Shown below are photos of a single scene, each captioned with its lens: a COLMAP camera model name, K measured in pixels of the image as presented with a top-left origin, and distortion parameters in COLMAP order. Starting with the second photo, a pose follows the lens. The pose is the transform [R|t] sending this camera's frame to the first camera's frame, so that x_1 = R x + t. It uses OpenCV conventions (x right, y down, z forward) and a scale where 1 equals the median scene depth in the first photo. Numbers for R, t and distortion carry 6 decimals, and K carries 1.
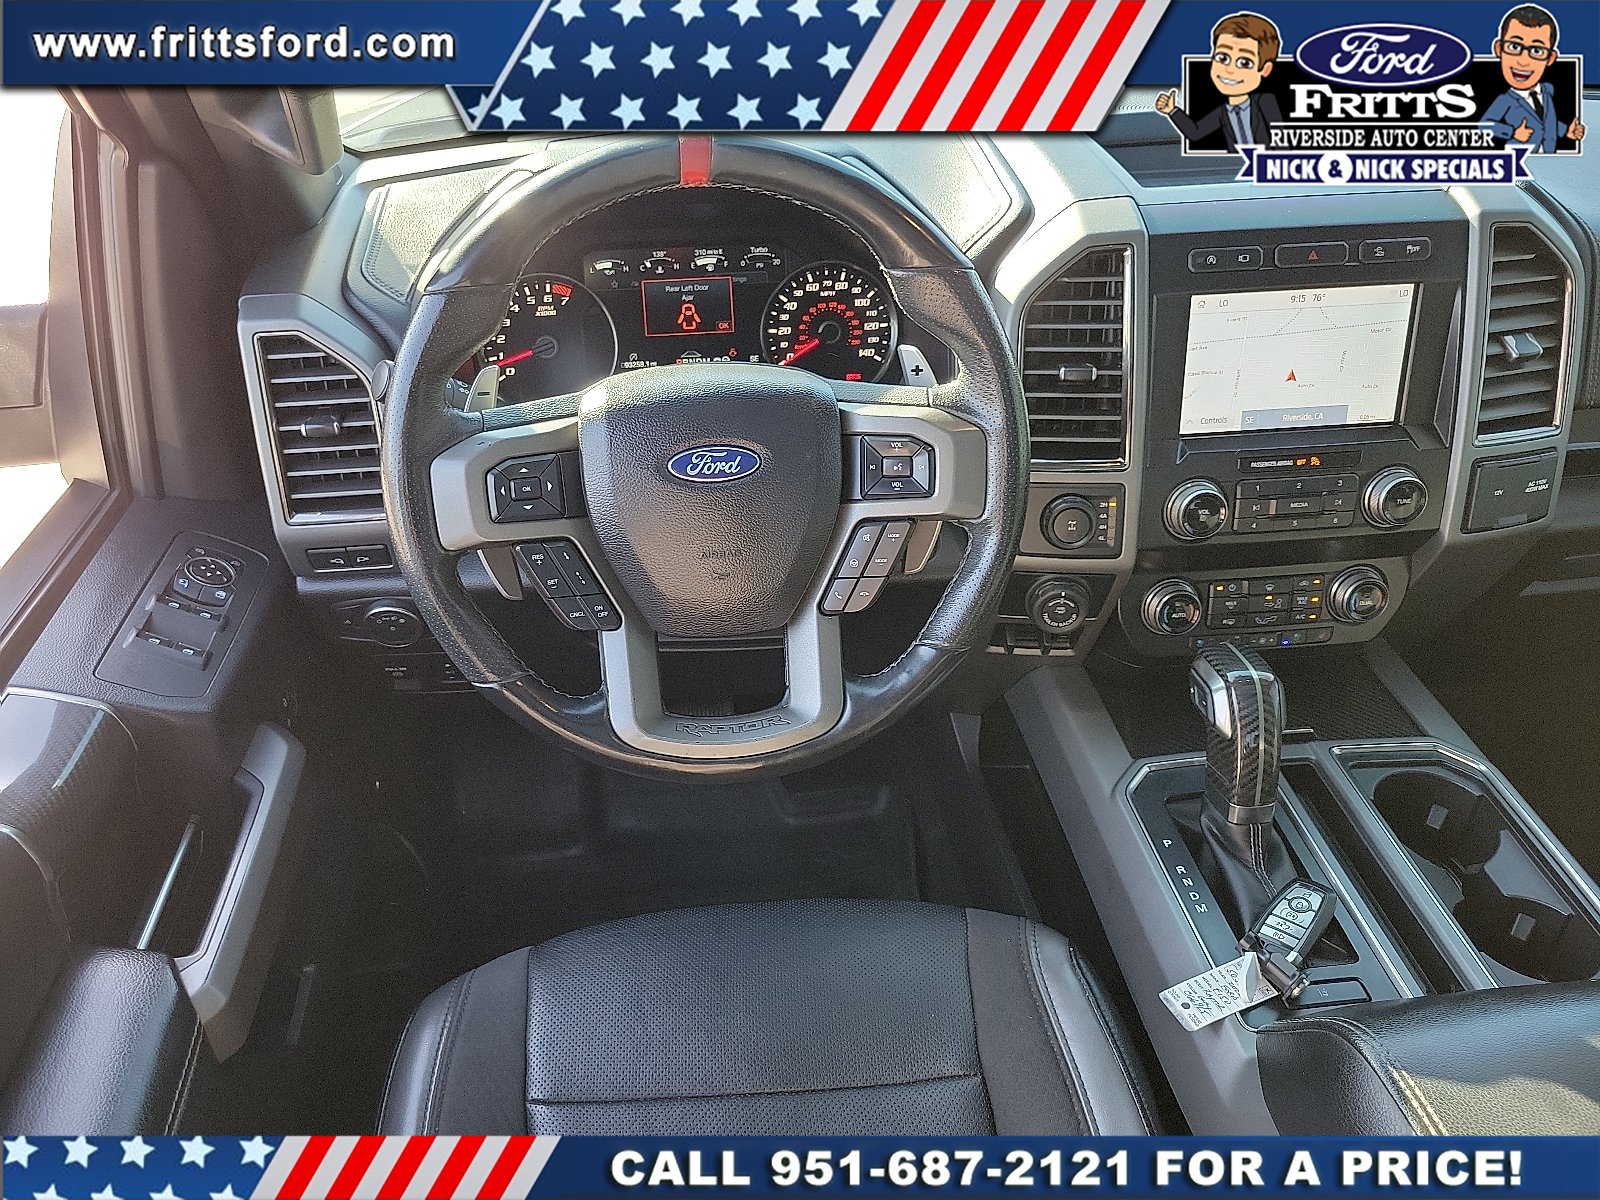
lens RADIAL K [[1225.2, 0, 798.7], [0, 1225.2, 608.7], [0, 0, 1]] dist [0.049637, 0.001253]
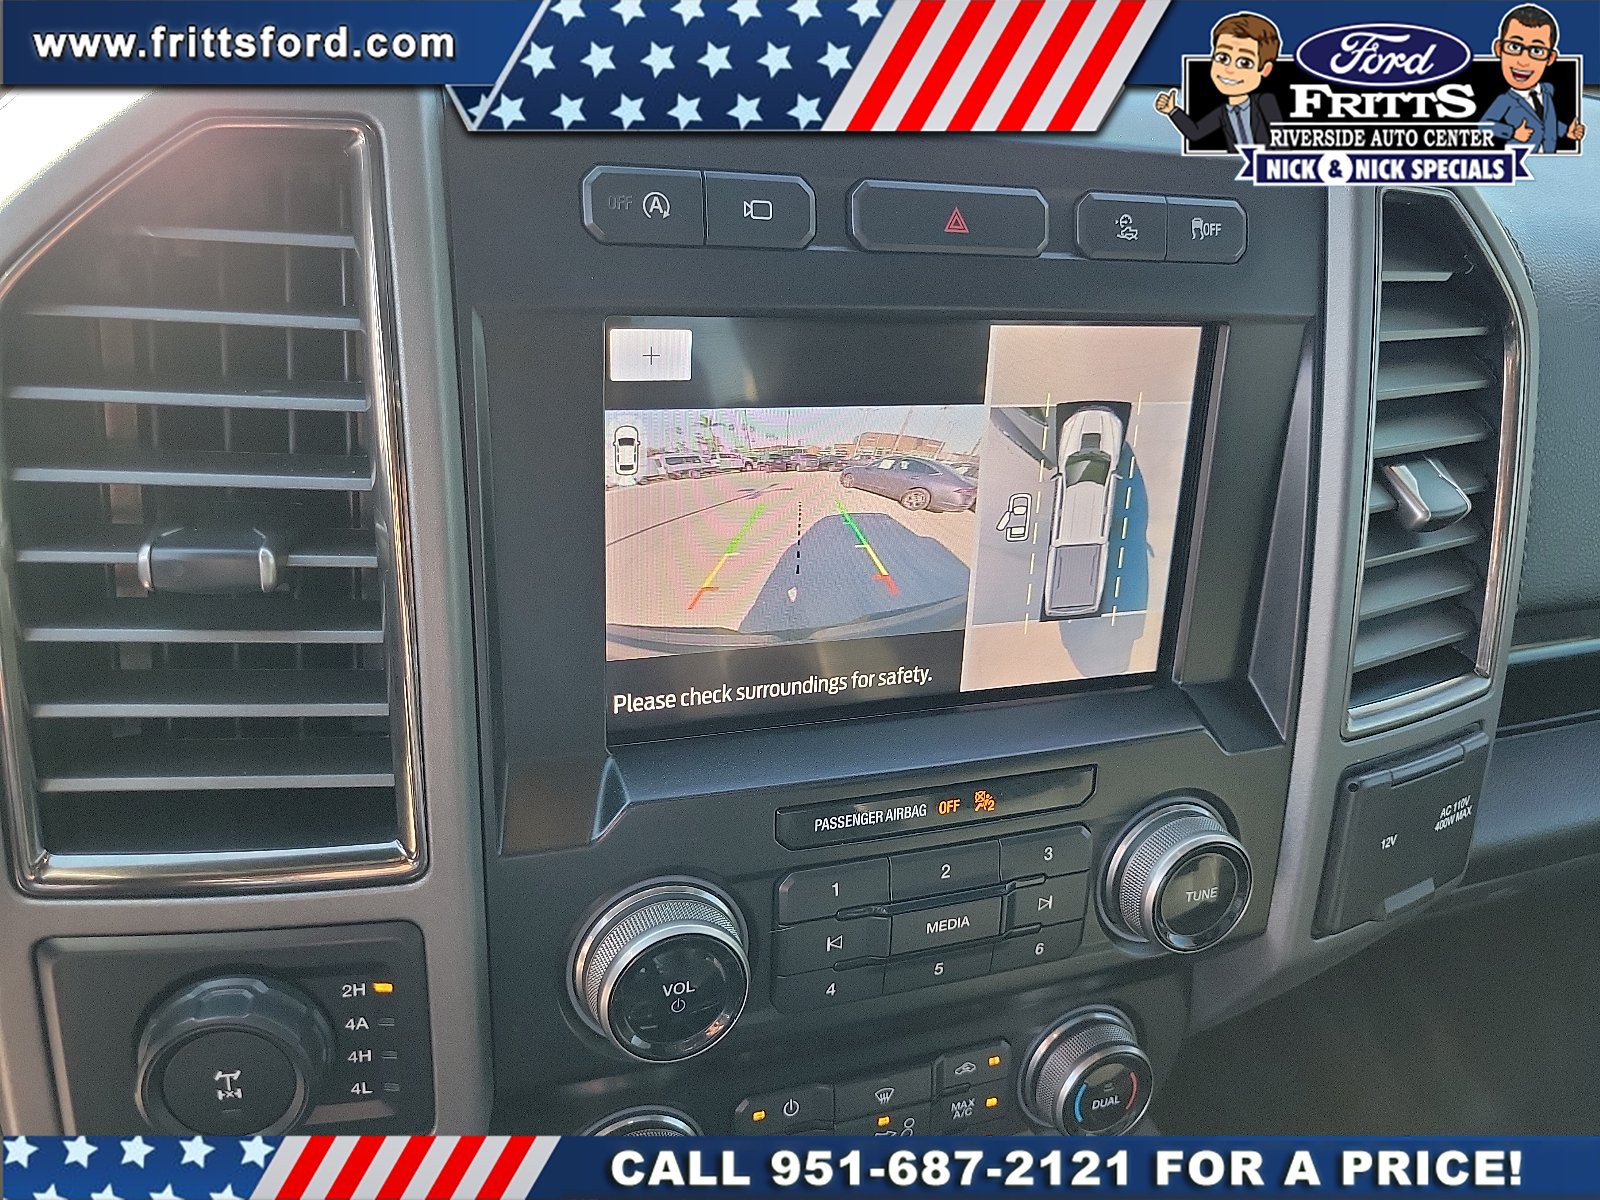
lens RADIAL K [[1226.4, 0, 802.6], [0, 1226.4, 620.1], [0, 0, 1]] dist [0.008865, -0.003751]
pose [[0.962882, -0.016819, 0.269399, 0.270775], [0.029959, 0.998549, -0.044738, -0.155934], [-0.268256, 0.051148, 0.961989, 0.666430]]
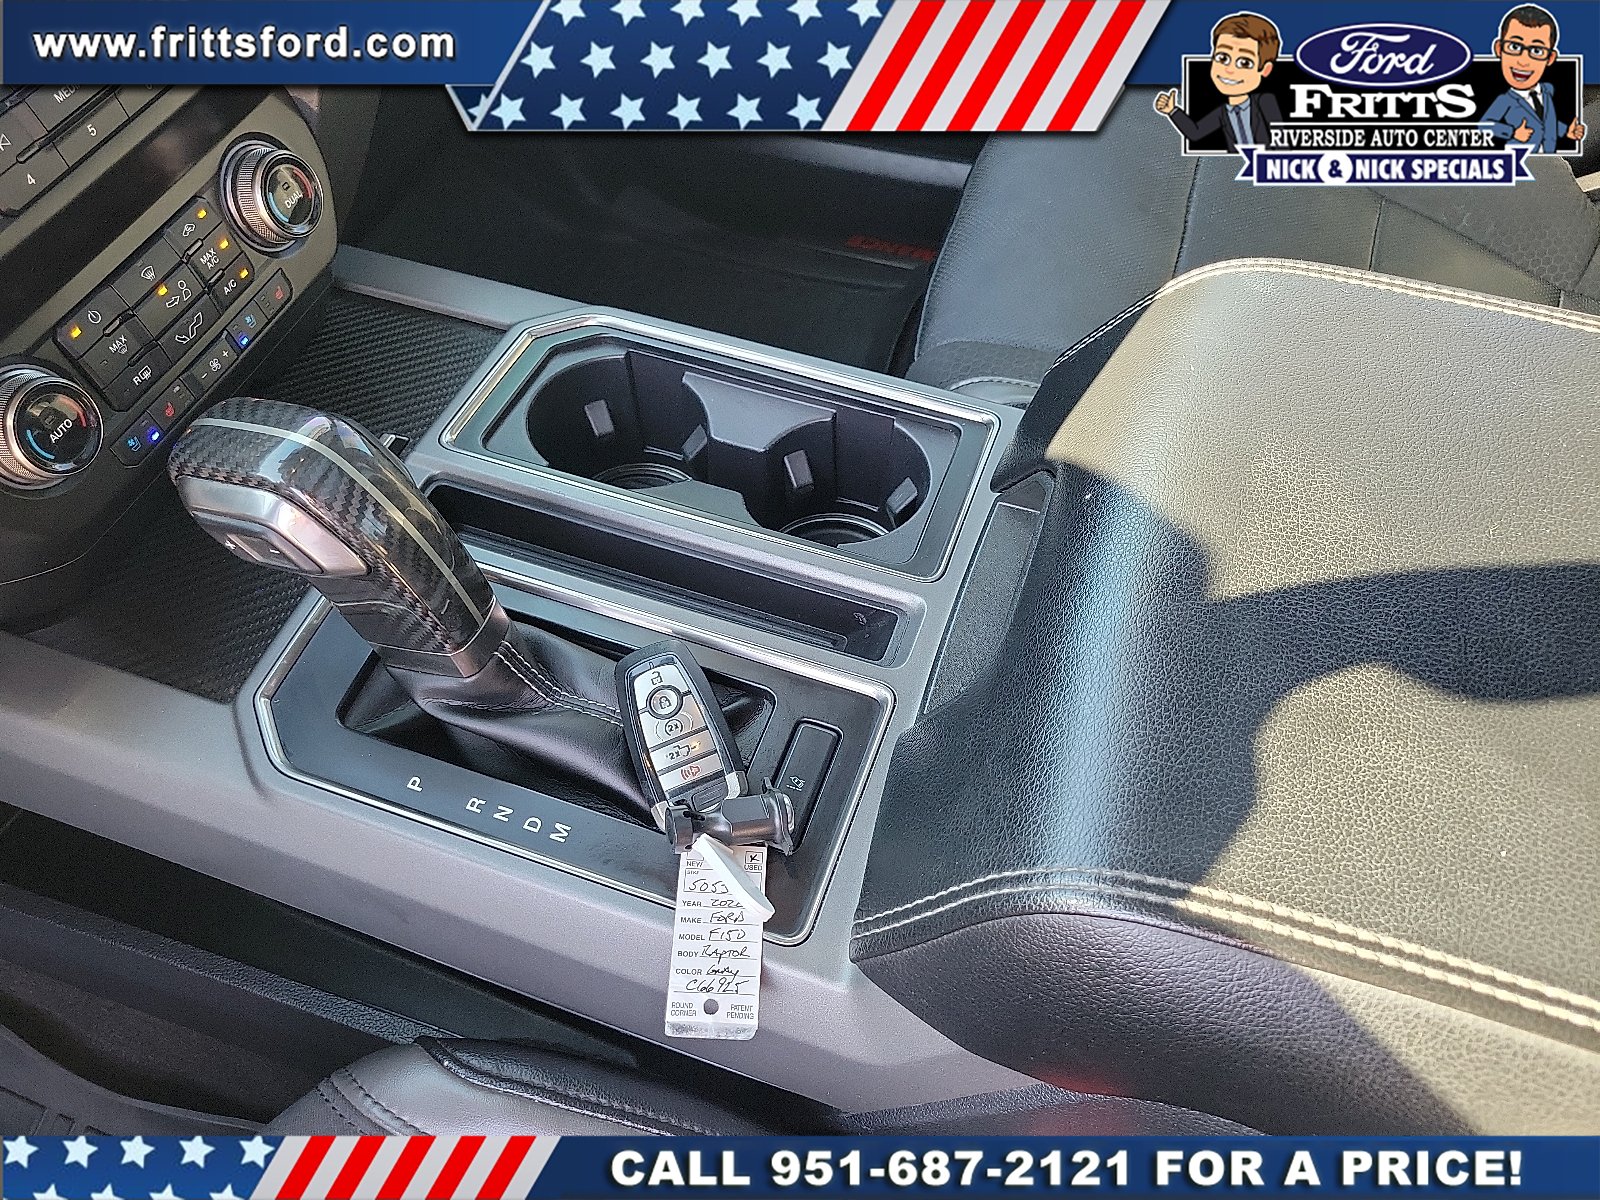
lens RADIAL K [[1226.4, 0, 802.6], [0, 1226.4, 620.1], [0, 0, 1]] dist [0.008865, -0.003751]
pose [[0.446099, -0.726100, 0.523235, 0.141734], [0.518085, 0.686224, 0.510573, -0.040142], [-0.729783, 0.043314, 0.682305, 0.491383]]
